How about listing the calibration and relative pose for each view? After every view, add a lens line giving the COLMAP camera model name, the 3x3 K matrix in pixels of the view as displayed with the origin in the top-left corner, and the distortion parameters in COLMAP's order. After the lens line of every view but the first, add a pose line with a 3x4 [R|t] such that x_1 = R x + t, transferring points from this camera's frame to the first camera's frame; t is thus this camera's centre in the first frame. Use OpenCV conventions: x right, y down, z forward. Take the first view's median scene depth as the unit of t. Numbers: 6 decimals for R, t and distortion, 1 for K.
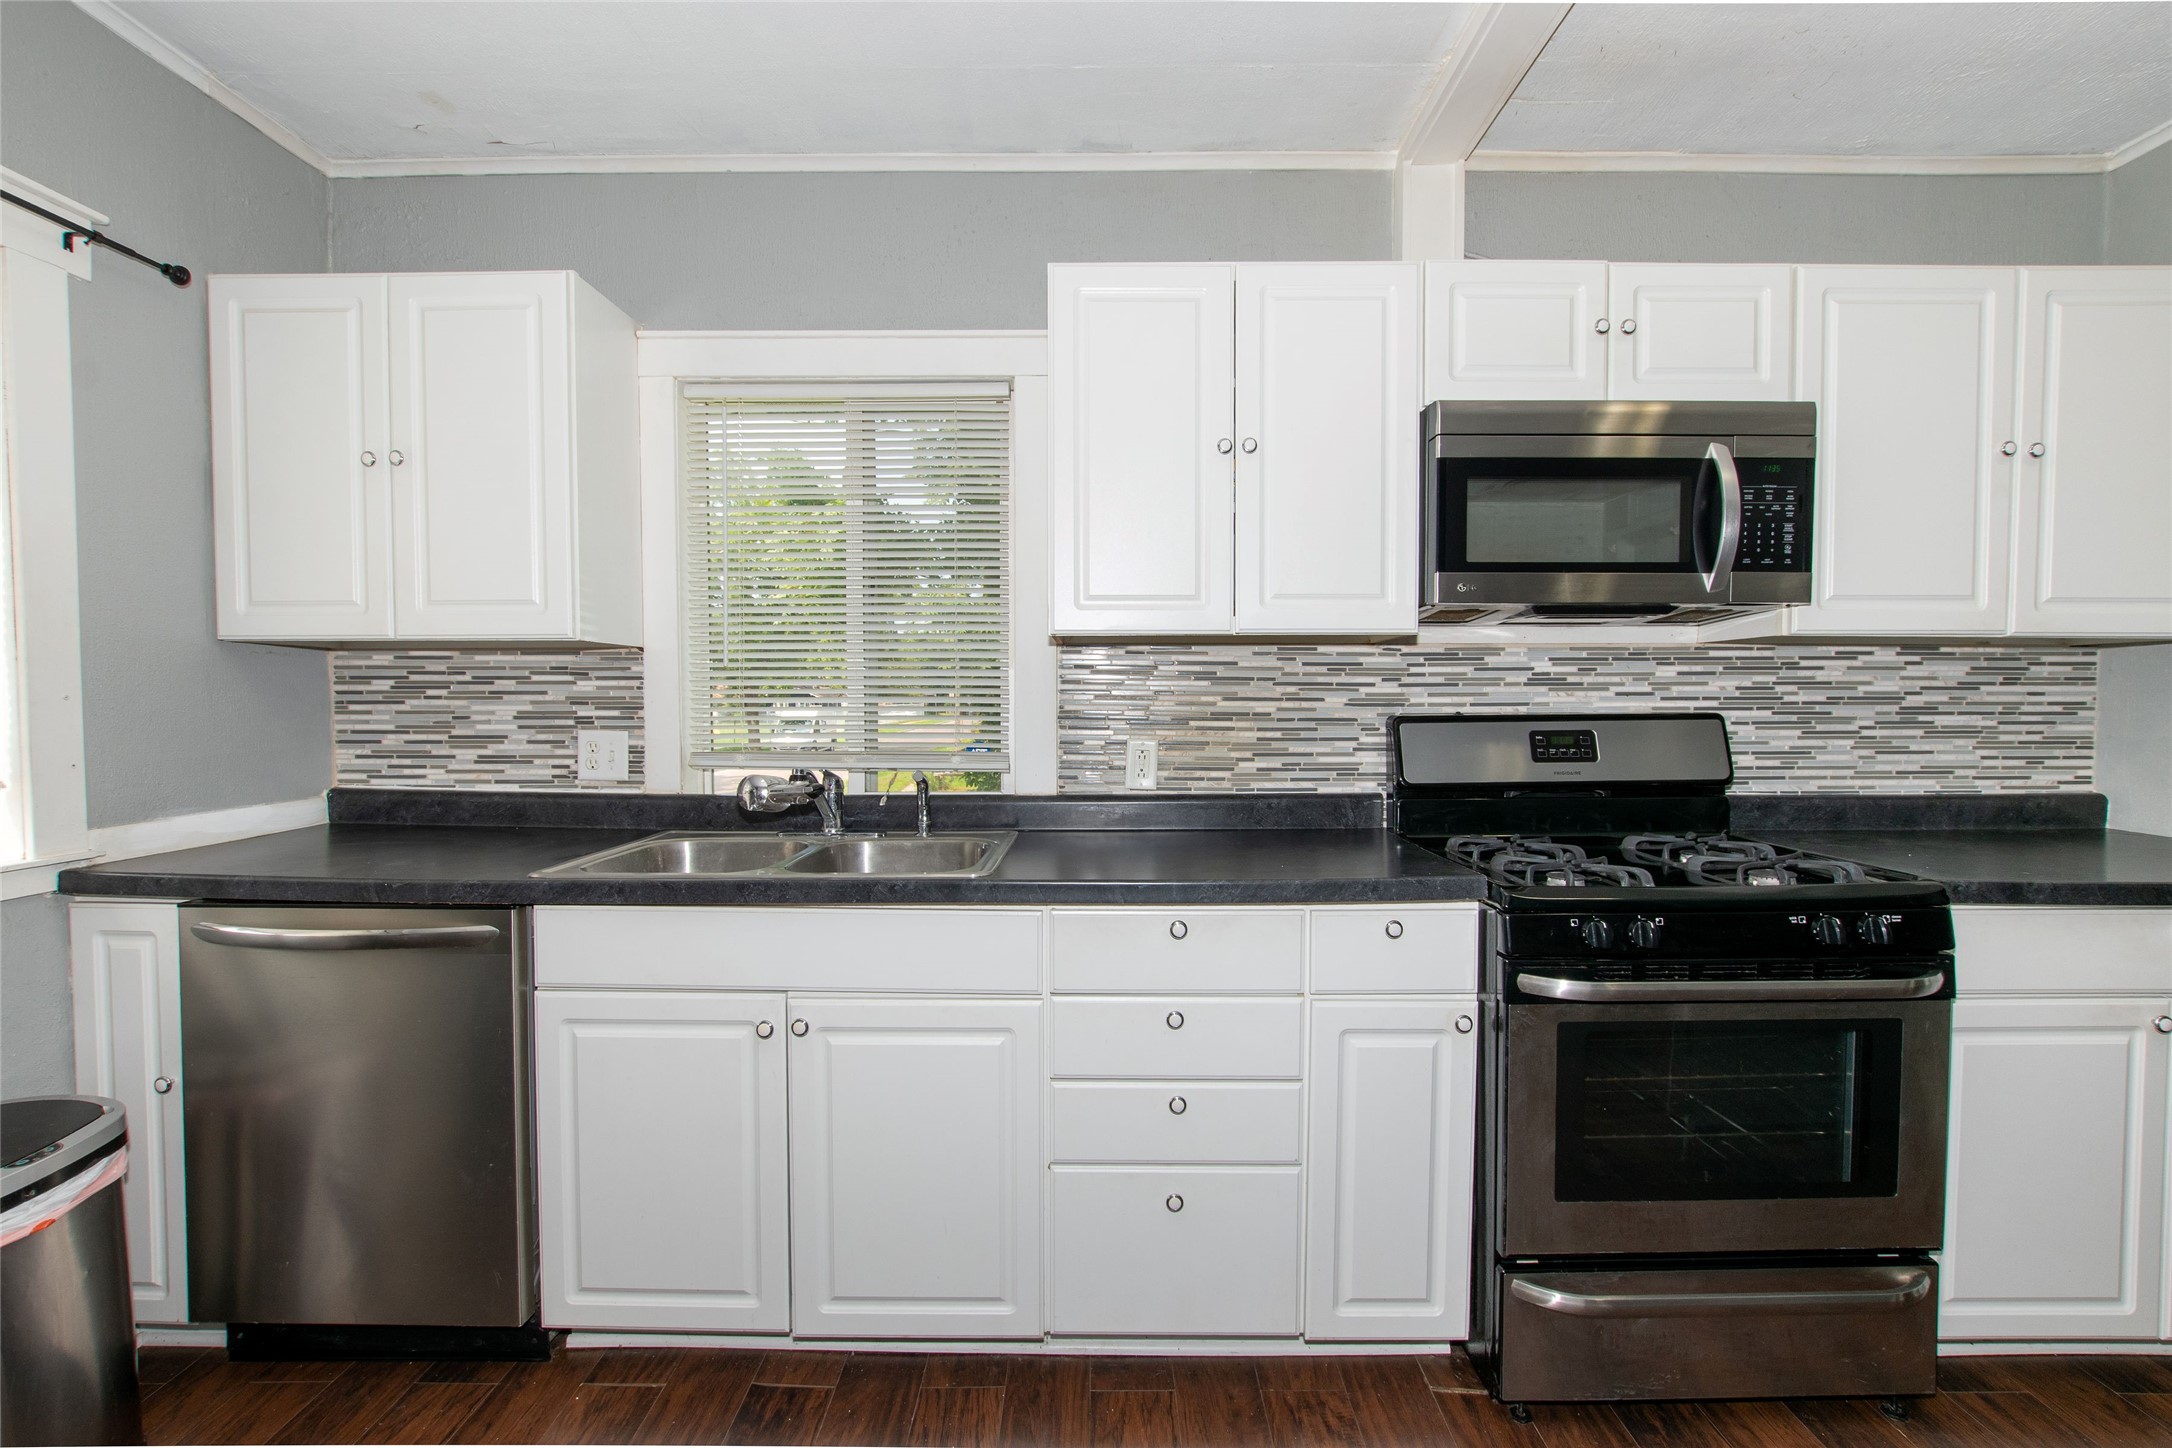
lens RADIAL K [[948.6, 0, 1084.8], [0, 948.6, 731.4], [0, 0, 1]] dist [-0.022712, 0.007928]
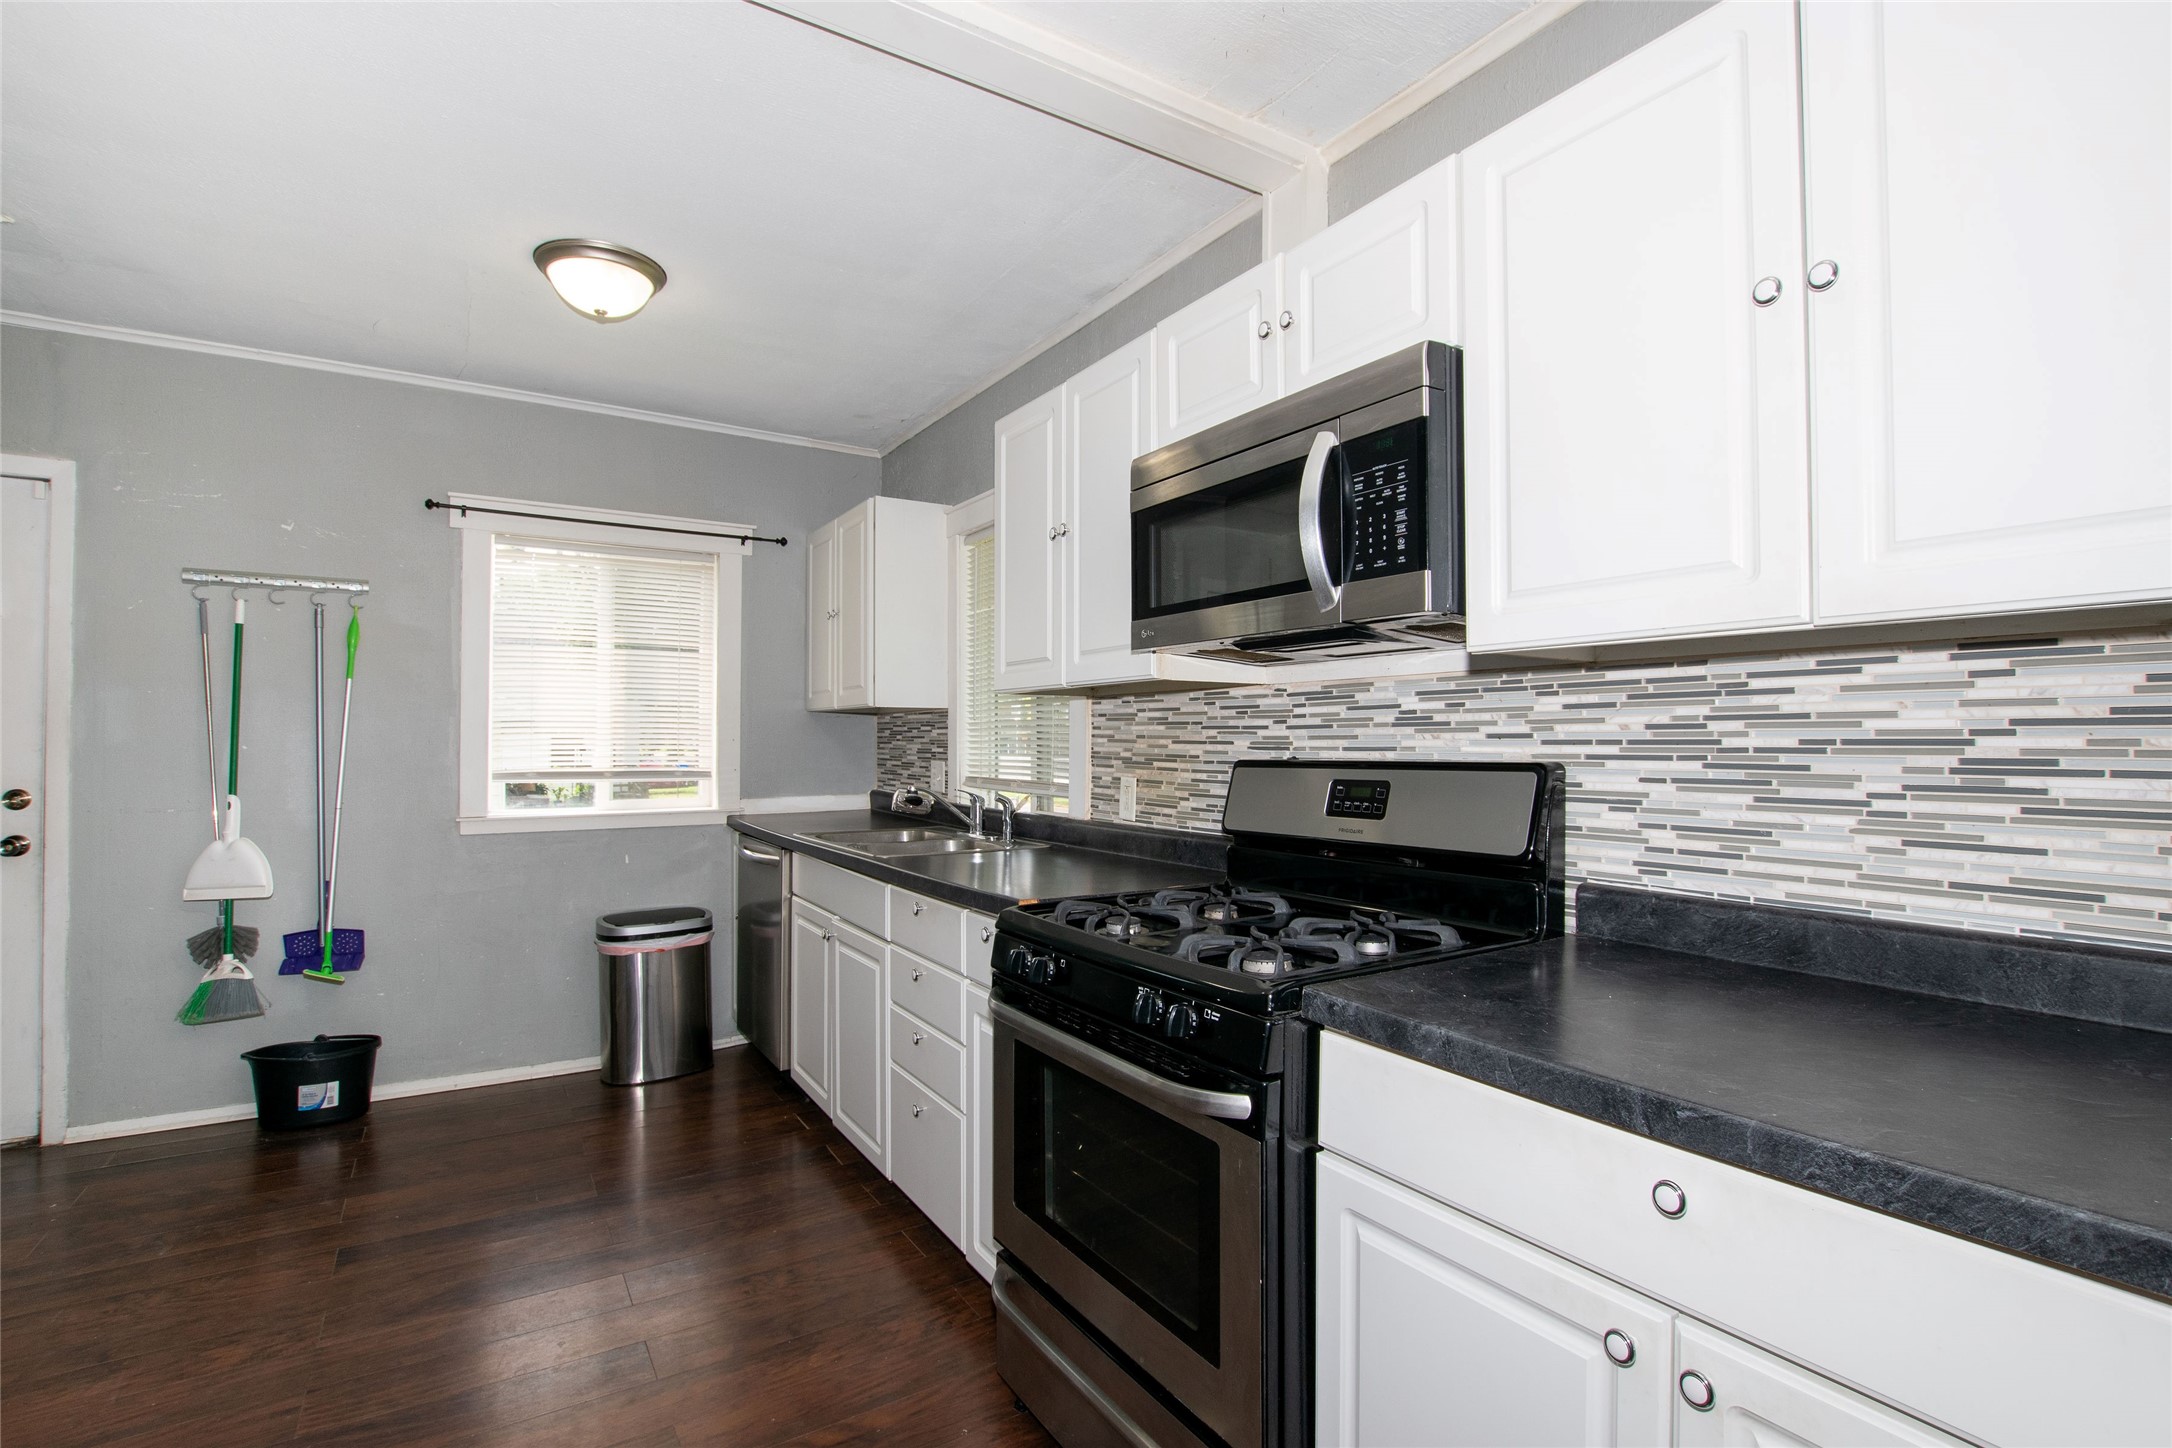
lens RADIAL K [[989.6, 0, 1097.1], [0, 989.6, 728.5], [0, 0, 1]] dist [-0.039804, 0.008788]
pose [[0.549961, -0.009612, -0.835135, 1.051367], [-0.029088, 0.999107, -0.030654, -0.012558], [0.834684, 0.041151, 0.549190, 0.306275]]
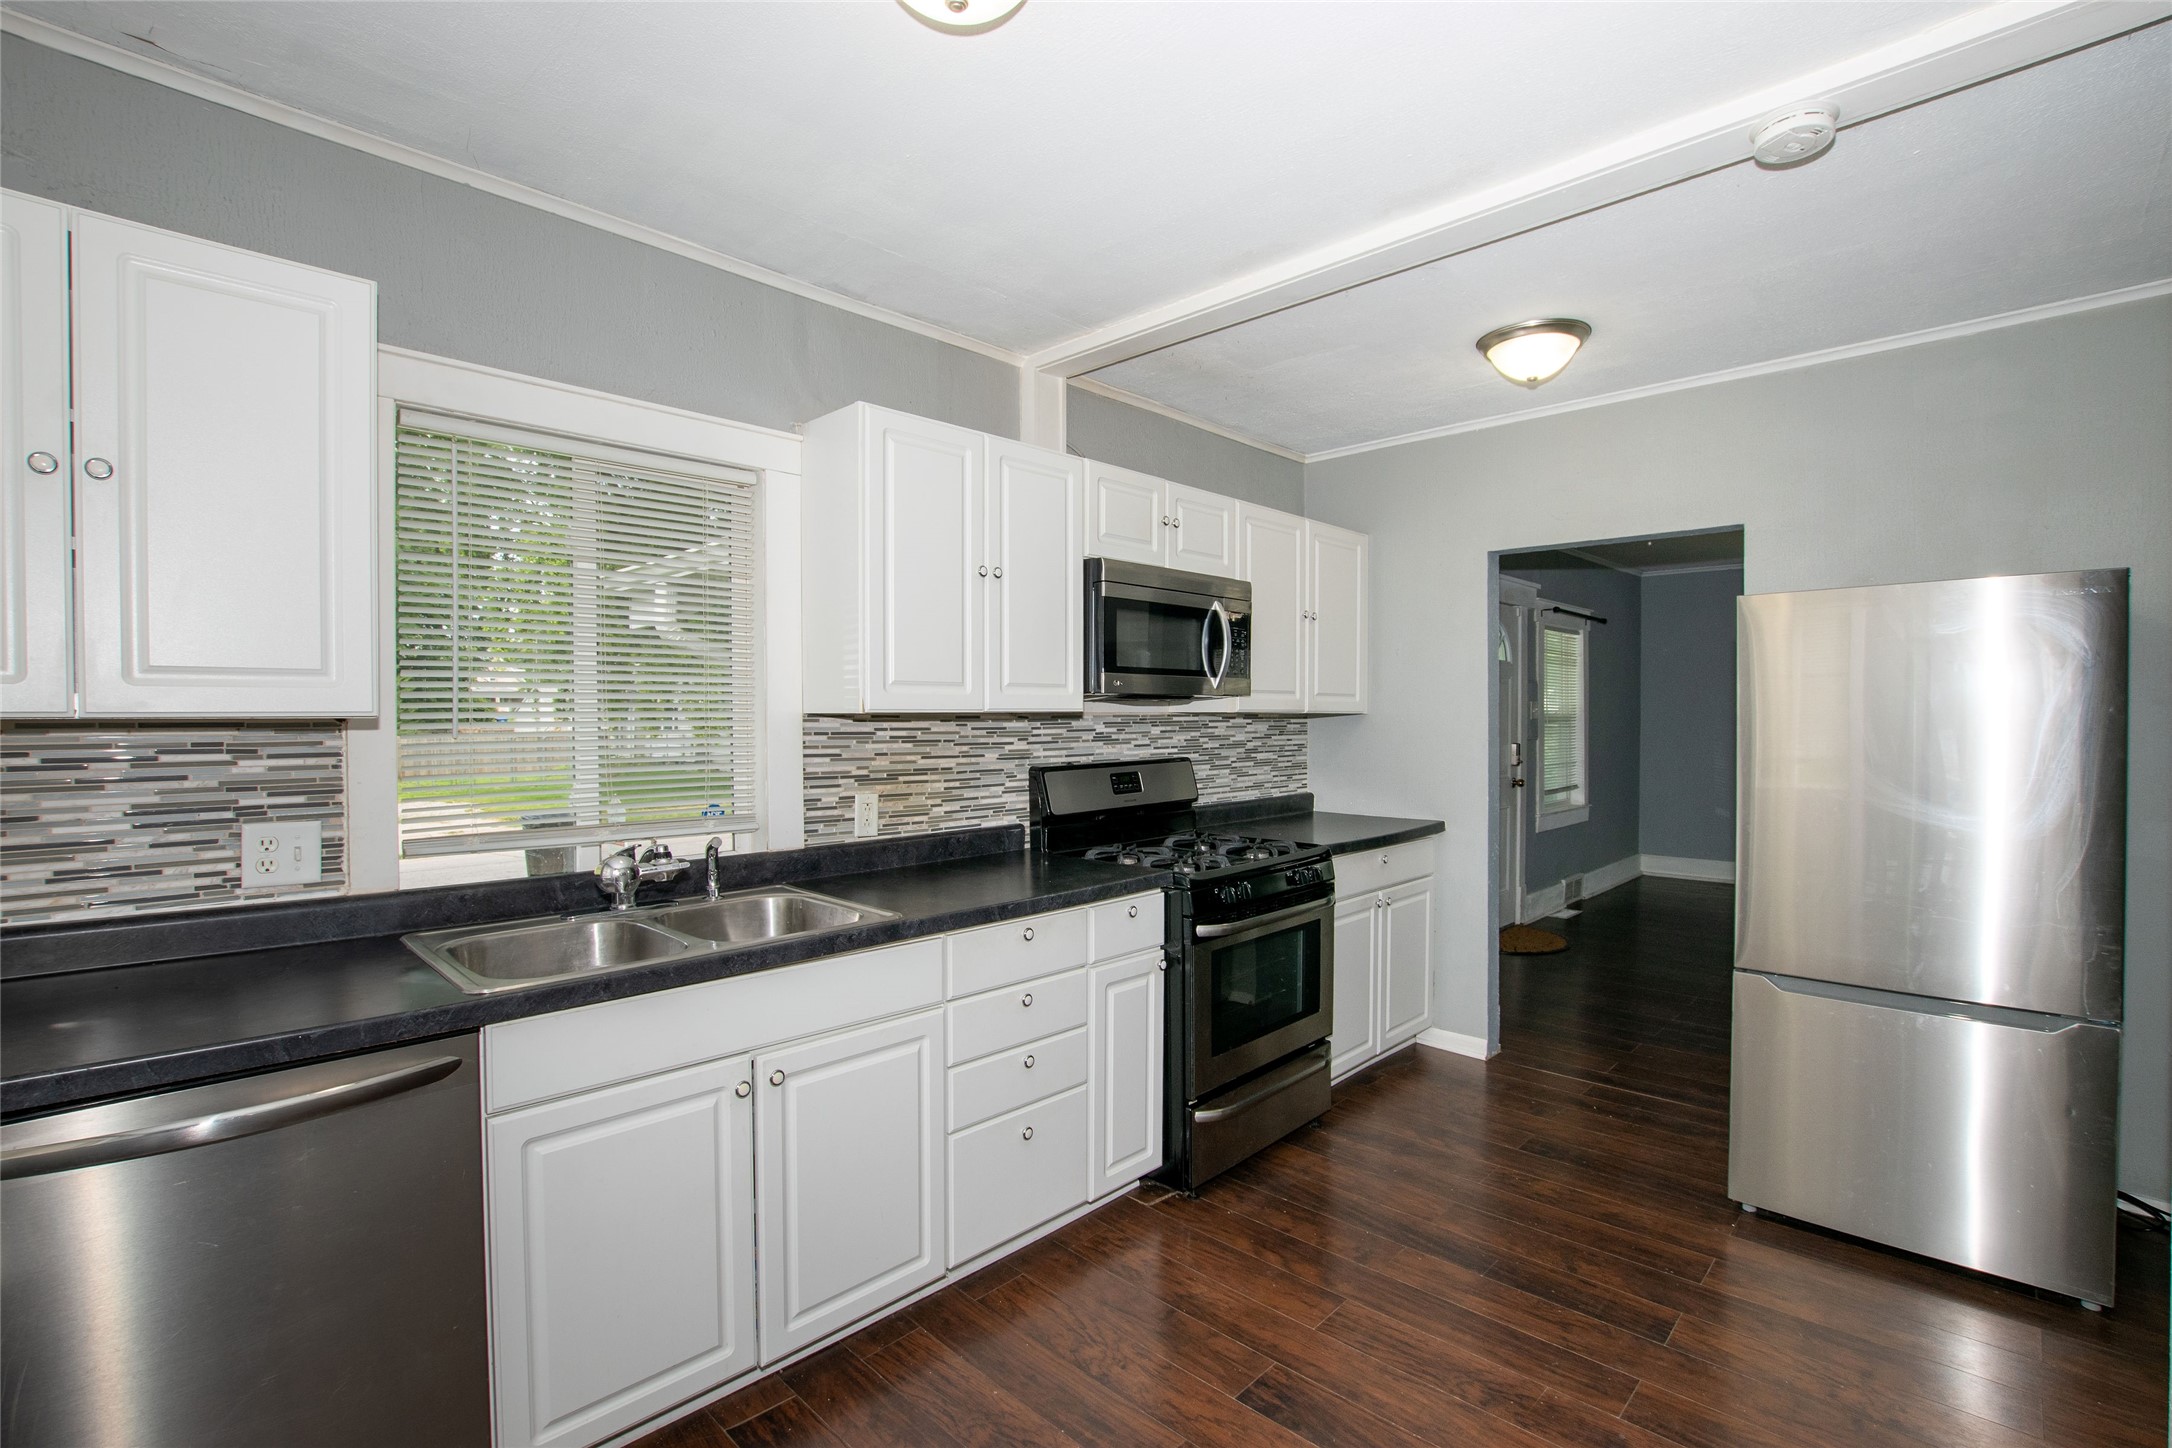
lens RADIAL K [[989.6, 0, 1097.1], [0, 989.6, 728.5], [0, 0, 1]] dist [-0.039804, 0.008788]
pose [[0.687846, -0.011704, 0.725763, -0.634874], [0.024308, 0.999681, -0.006917, -0.058048], [-0.725450, 0.022399, 0.687910, -0.054158]]
